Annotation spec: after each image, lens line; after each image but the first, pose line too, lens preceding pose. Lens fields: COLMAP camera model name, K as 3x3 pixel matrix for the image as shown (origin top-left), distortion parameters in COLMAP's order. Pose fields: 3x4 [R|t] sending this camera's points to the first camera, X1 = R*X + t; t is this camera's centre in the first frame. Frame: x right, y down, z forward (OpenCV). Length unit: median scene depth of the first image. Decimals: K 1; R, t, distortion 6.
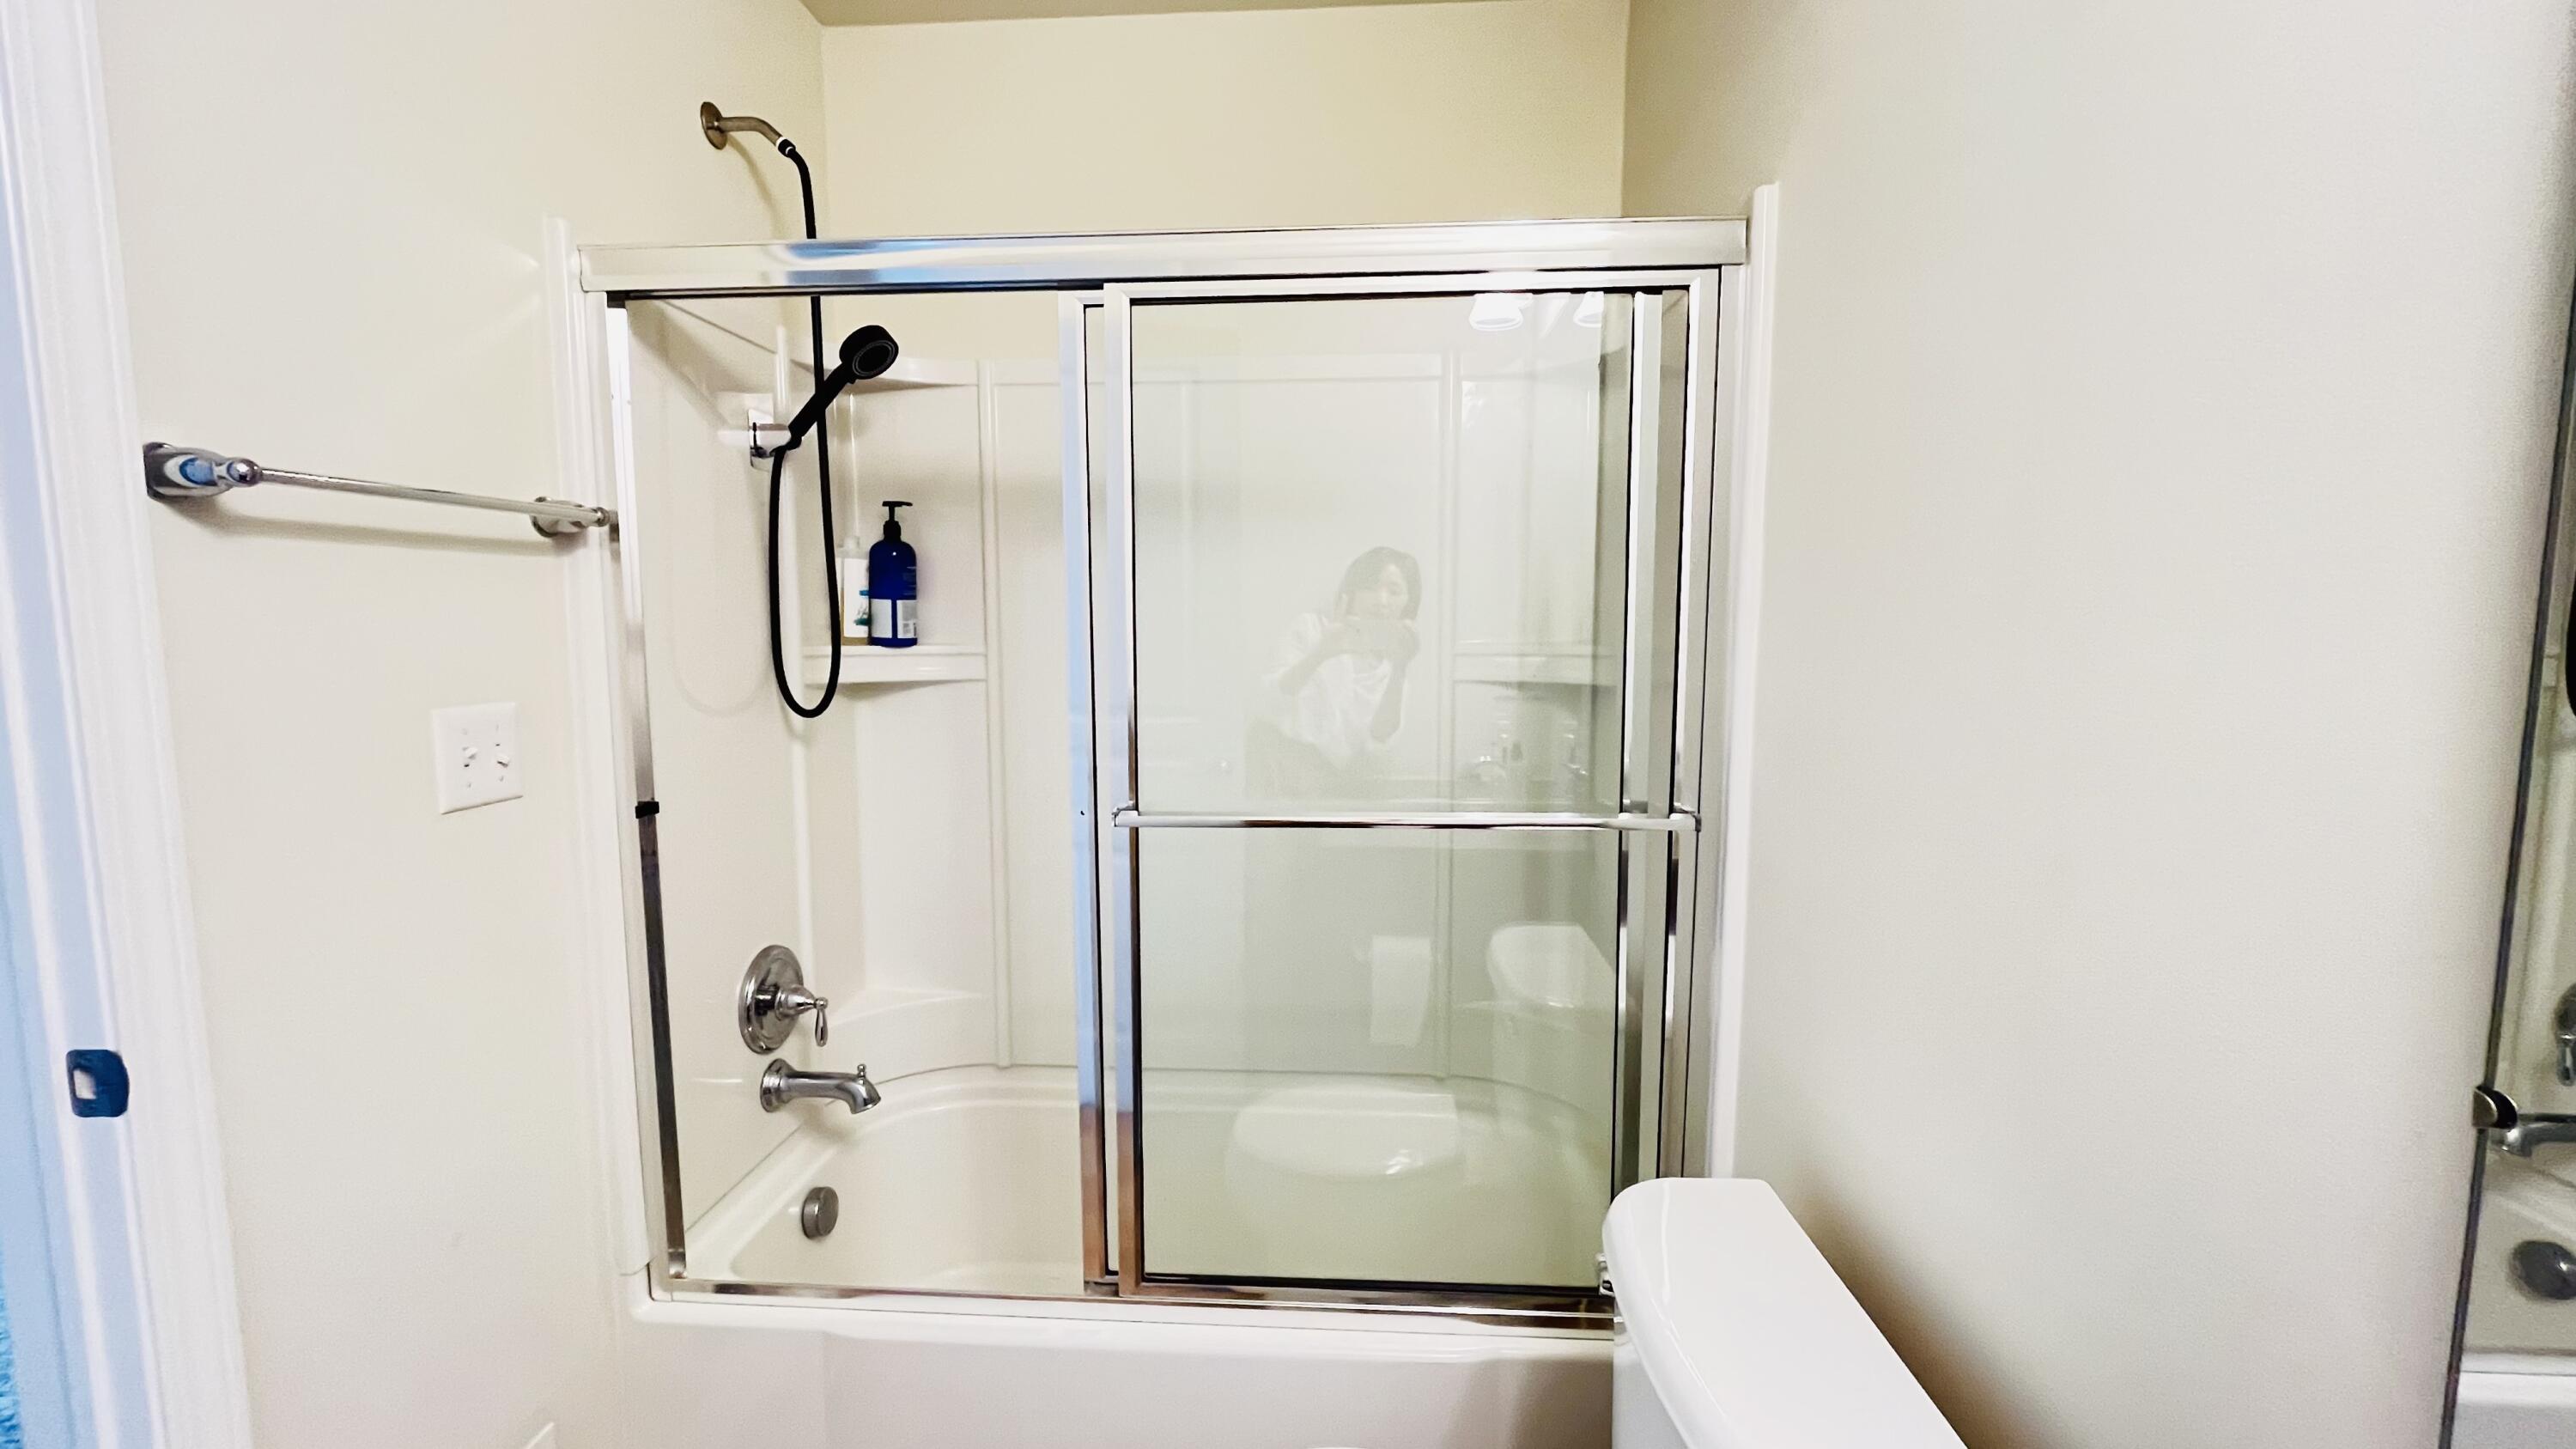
lens RADIAL K [[1040.4, 0, 1287.1], [0, 1040.4, 724.0], [0, 0, 1]] dist [0.003392, 0.000291]
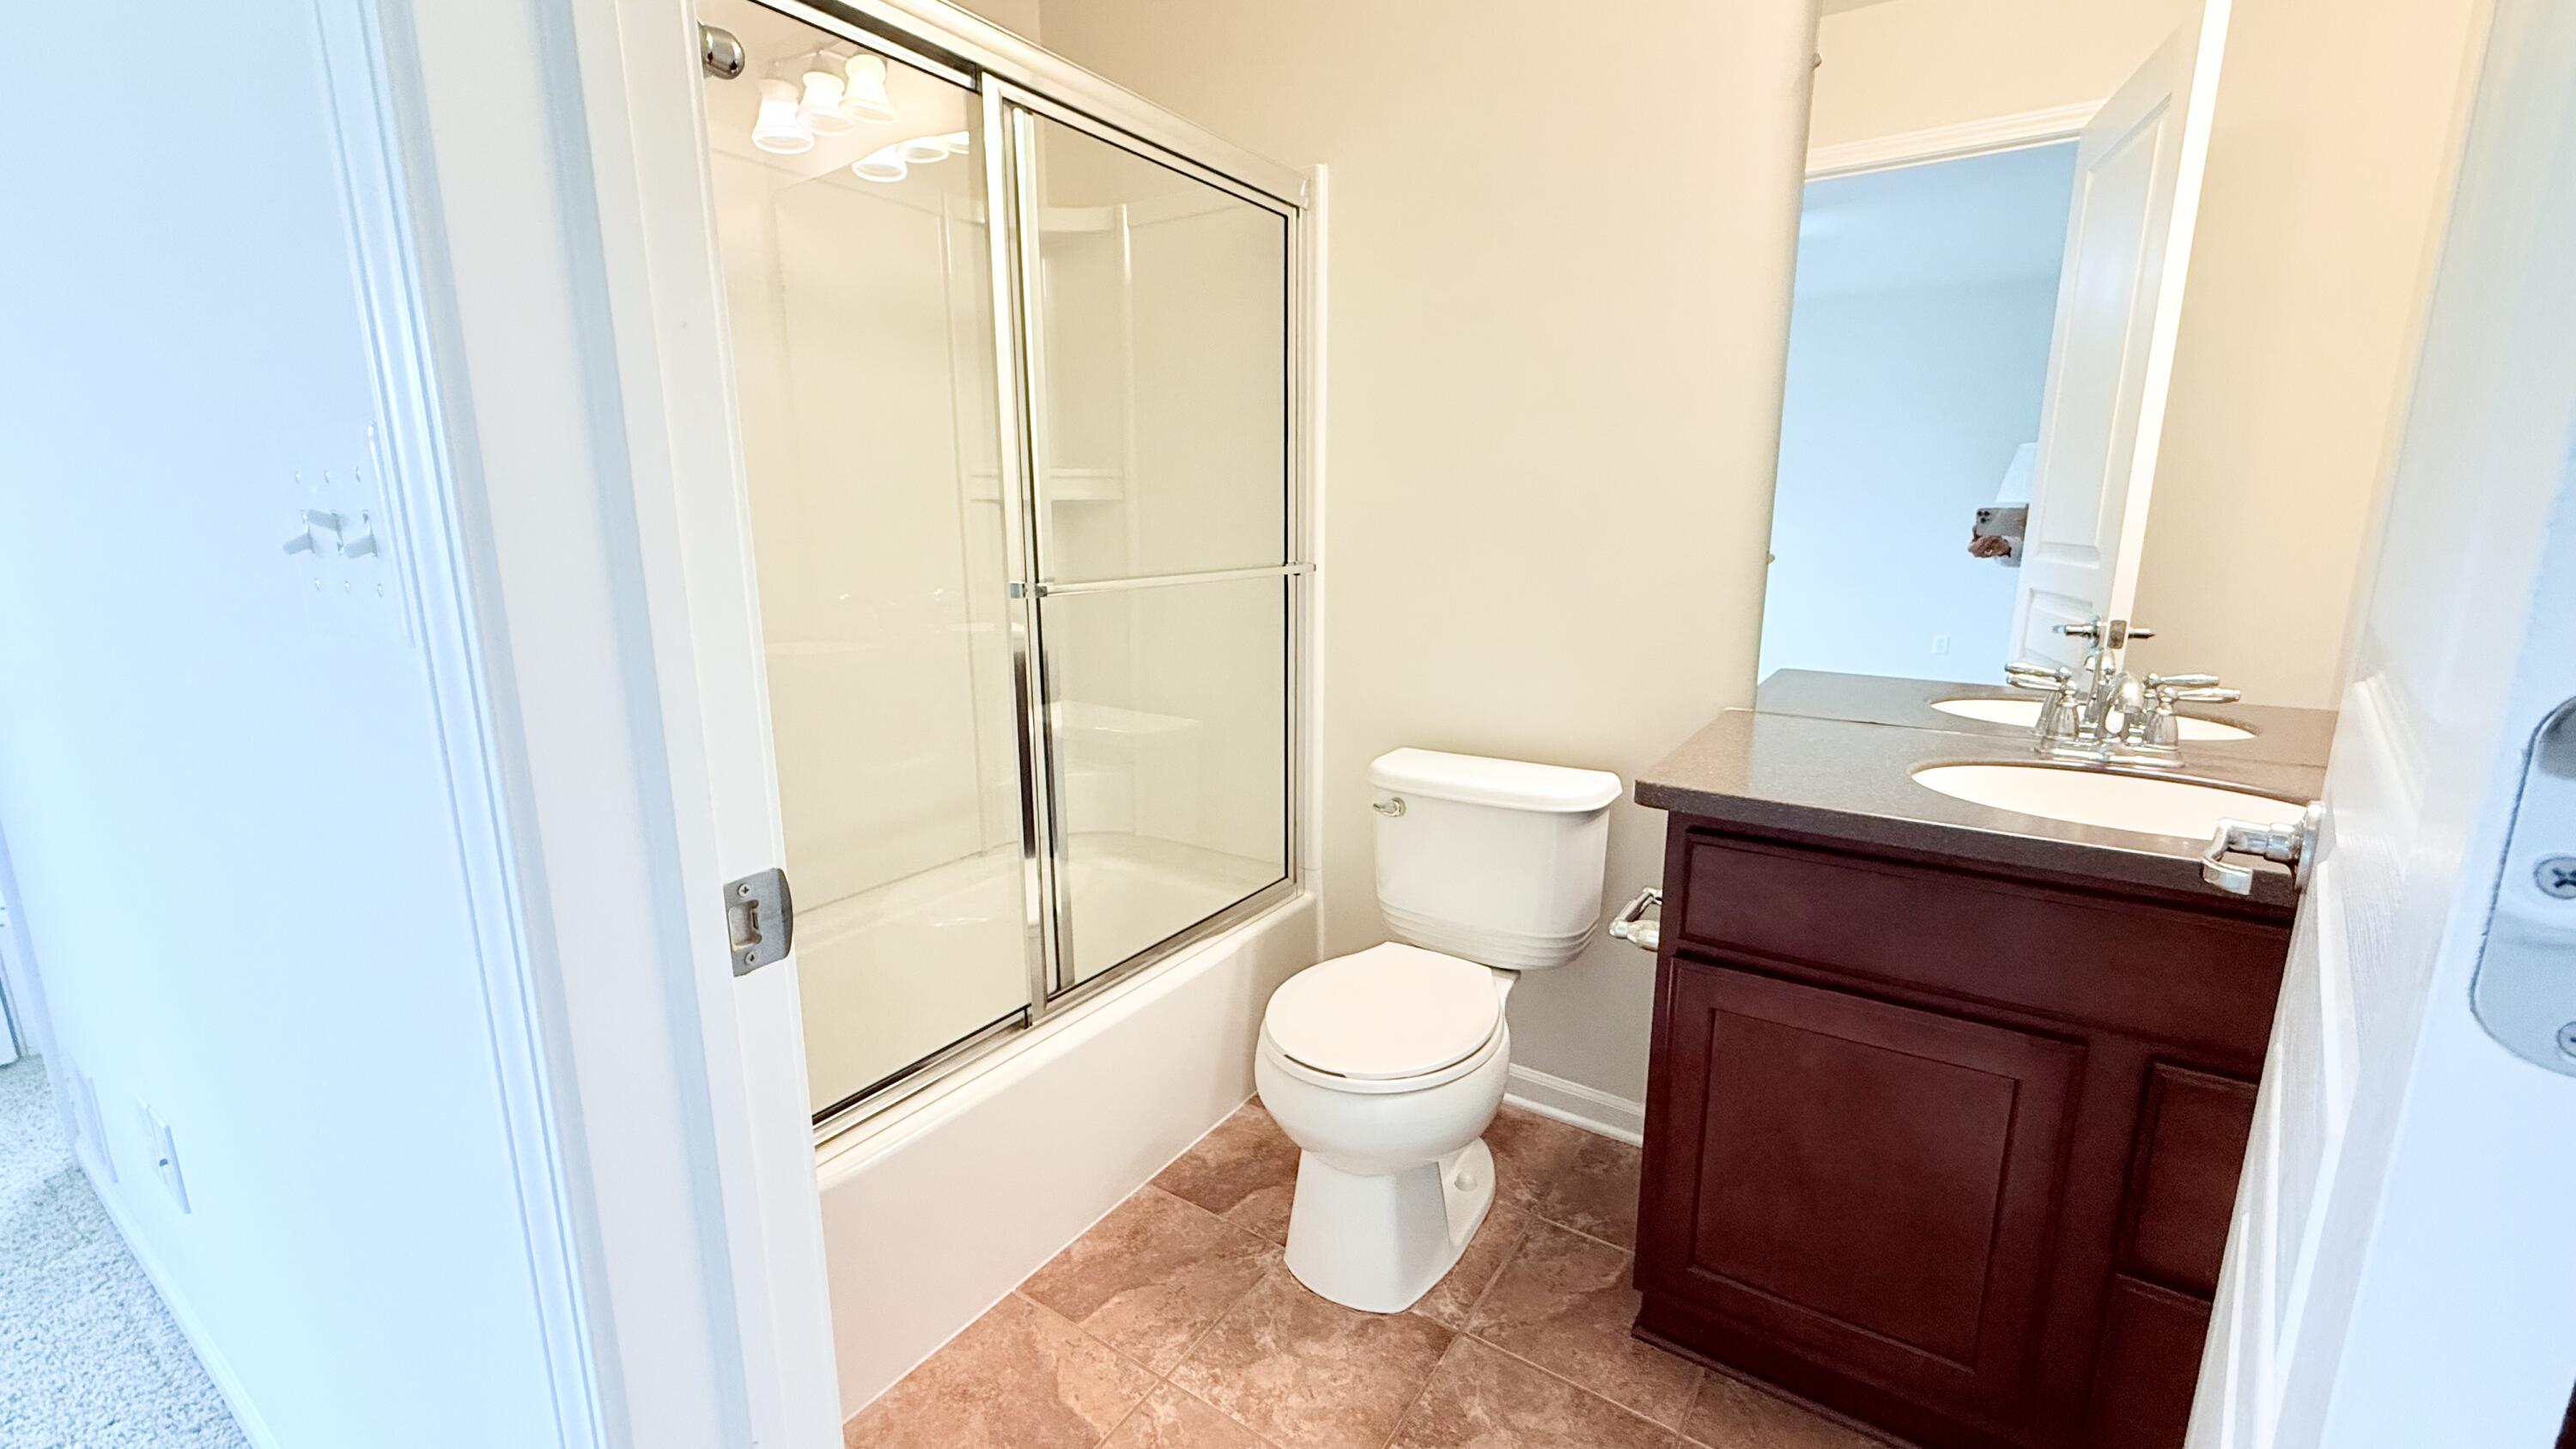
lens RADIAL K [[1030.0, 0, 1288.4], [0, 1030.0, 721.8], [0, 0, 1]] dist [0.001246, 0.000149]
pose [[0.502301, -0.172180, 0.847377, -0.959068], [0.082886, 0.985049, 0.151022, 0.081691], [-0.860711, -0.005622, 0.509062, 0.197576]]
